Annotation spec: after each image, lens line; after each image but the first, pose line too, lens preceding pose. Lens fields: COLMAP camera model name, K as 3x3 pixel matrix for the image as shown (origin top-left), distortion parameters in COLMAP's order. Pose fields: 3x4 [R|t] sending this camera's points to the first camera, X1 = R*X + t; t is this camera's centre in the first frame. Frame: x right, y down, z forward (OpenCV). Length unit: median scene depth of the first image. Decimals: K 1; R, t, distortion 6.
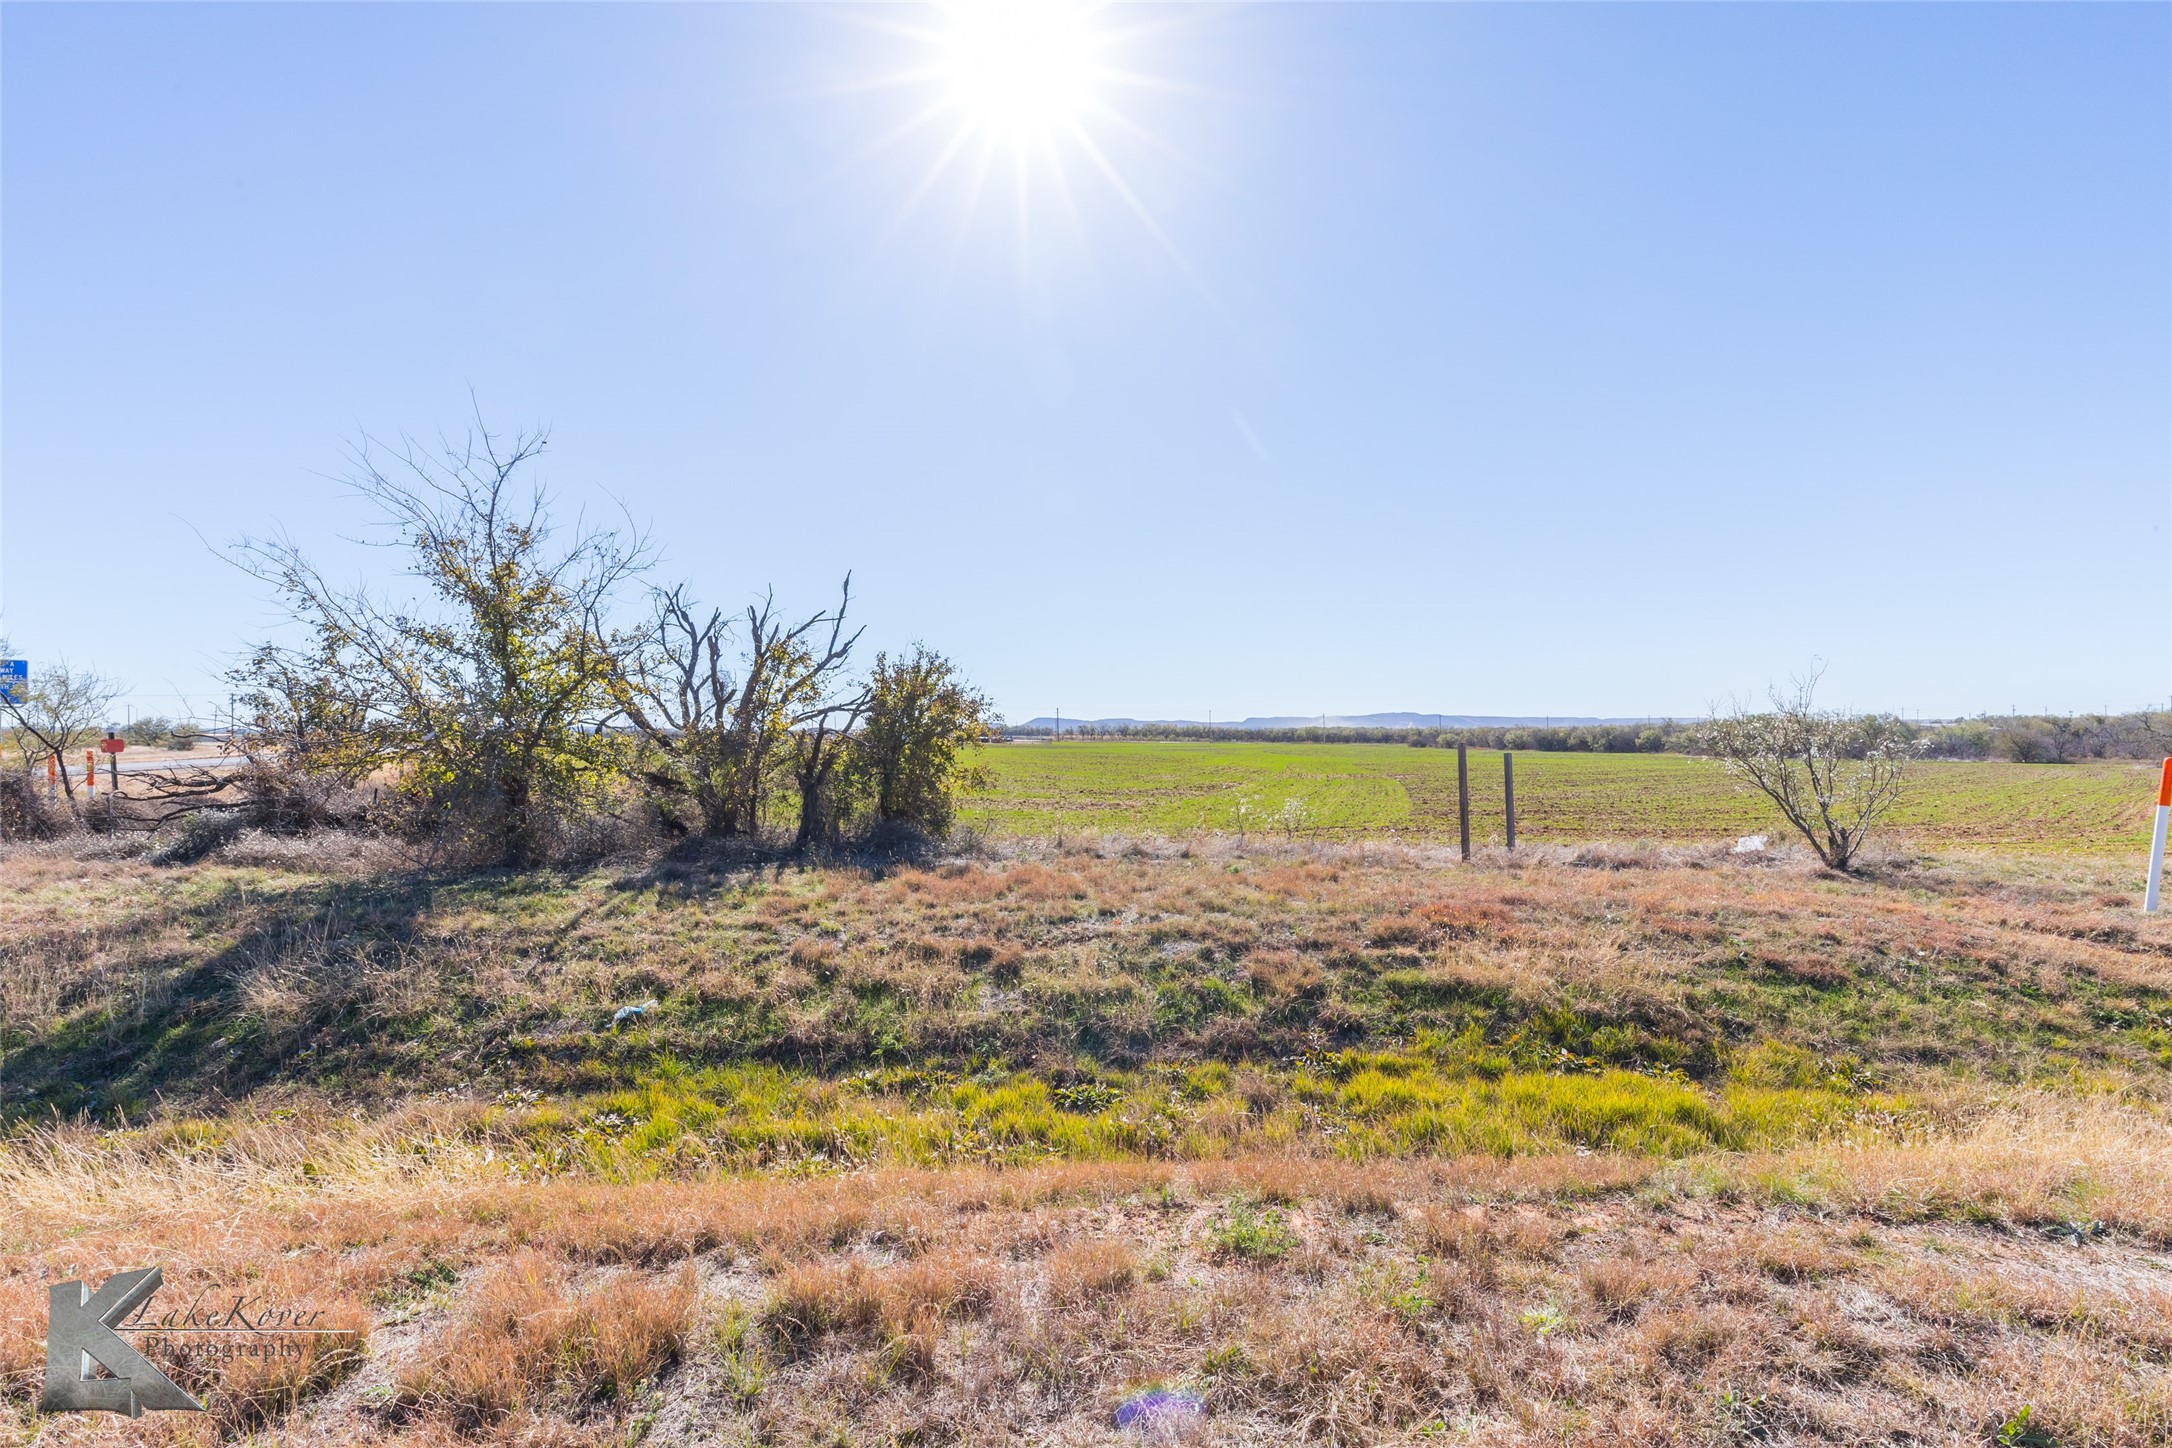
lens RADIAL K [[983.0, 0, 1080.0], [0, 983.0, 729.3], [0, 0, 1]] dist [0.005811, 0.001169]
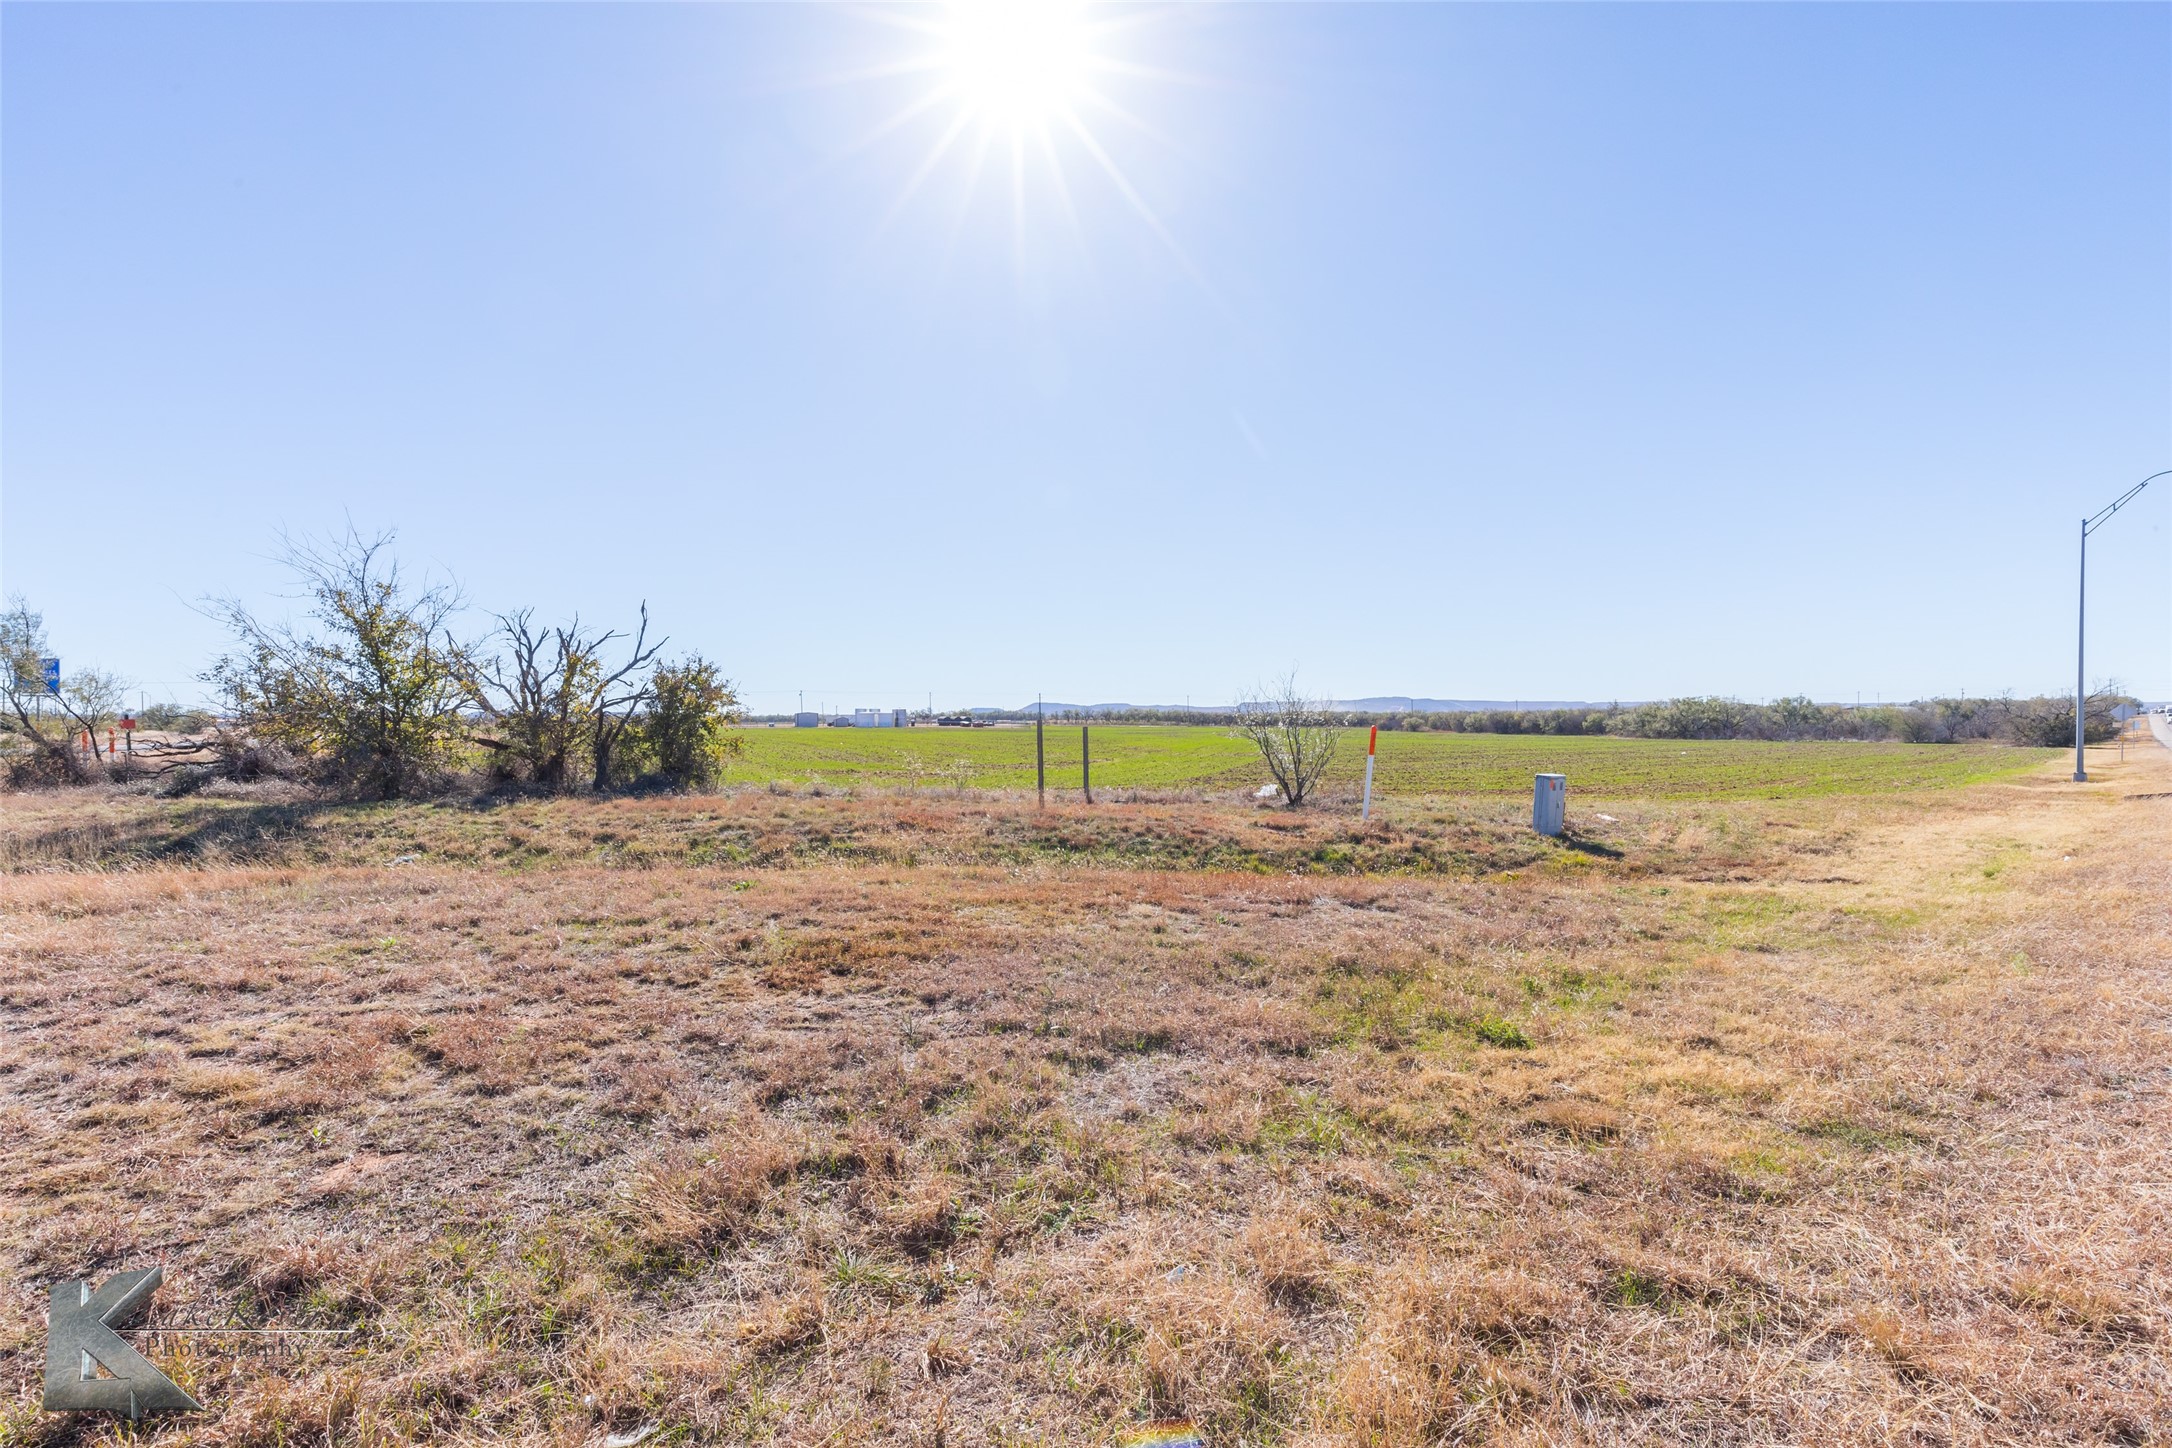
lens RADIAL K [[983.0, 0, 1092.8], [0, 983.0, 725.9], [0, 0, 1]] dist [0.005811, 0.001169]
pose [[0.999997, -0.001978, -0.001130, 0.457510], [0.001991, 0.999926, 0.011973, 0.005795], [0.001106, -0.011976, 0.999928, -0.467926]]
